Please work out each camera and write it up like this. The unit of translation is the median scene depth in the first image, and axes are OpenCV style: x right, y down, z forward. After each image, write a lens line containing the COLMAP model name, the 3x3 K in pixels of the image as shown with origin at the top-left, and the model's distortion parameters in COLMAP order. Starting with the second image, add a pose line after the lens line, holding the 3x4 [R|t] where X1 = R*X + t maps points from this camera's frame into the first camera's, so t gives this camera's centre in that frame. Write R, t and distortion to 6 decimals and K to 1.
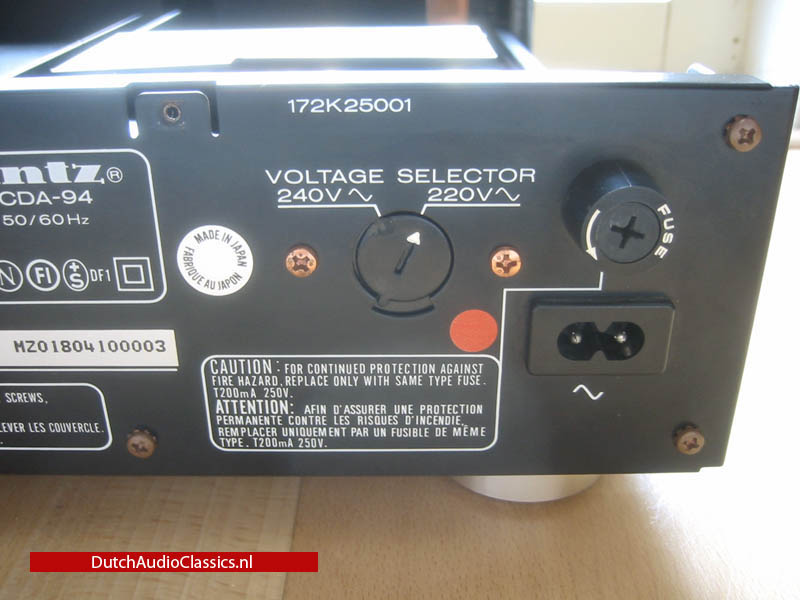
lens RADIAL K [[837.4, 0, 397.2], [0, 837.4, 326.6], [0, 0, 1]] dist [-0.122212, 0.053261]
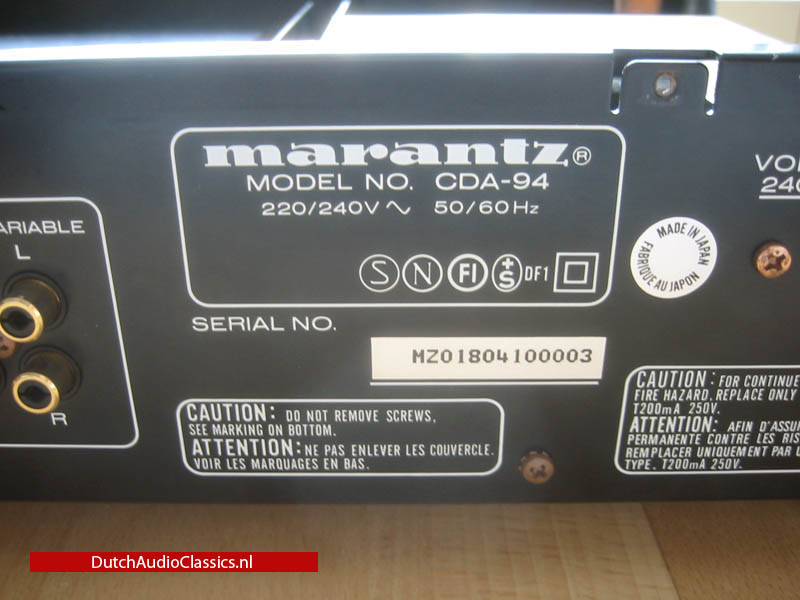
lens RADIAL K [[837.4, 0, 397.2], [0, 837.4, 326.6], [0, 0, 1]] dist [-0.122212, 0.053261]
pose [[0.999934, 0.002087, -0.011278, -0.475449], [-0.002197, 0.999950, -0.009781, 0.001815], [0.011257, 0.009805, 0.999889, 0.124381]]
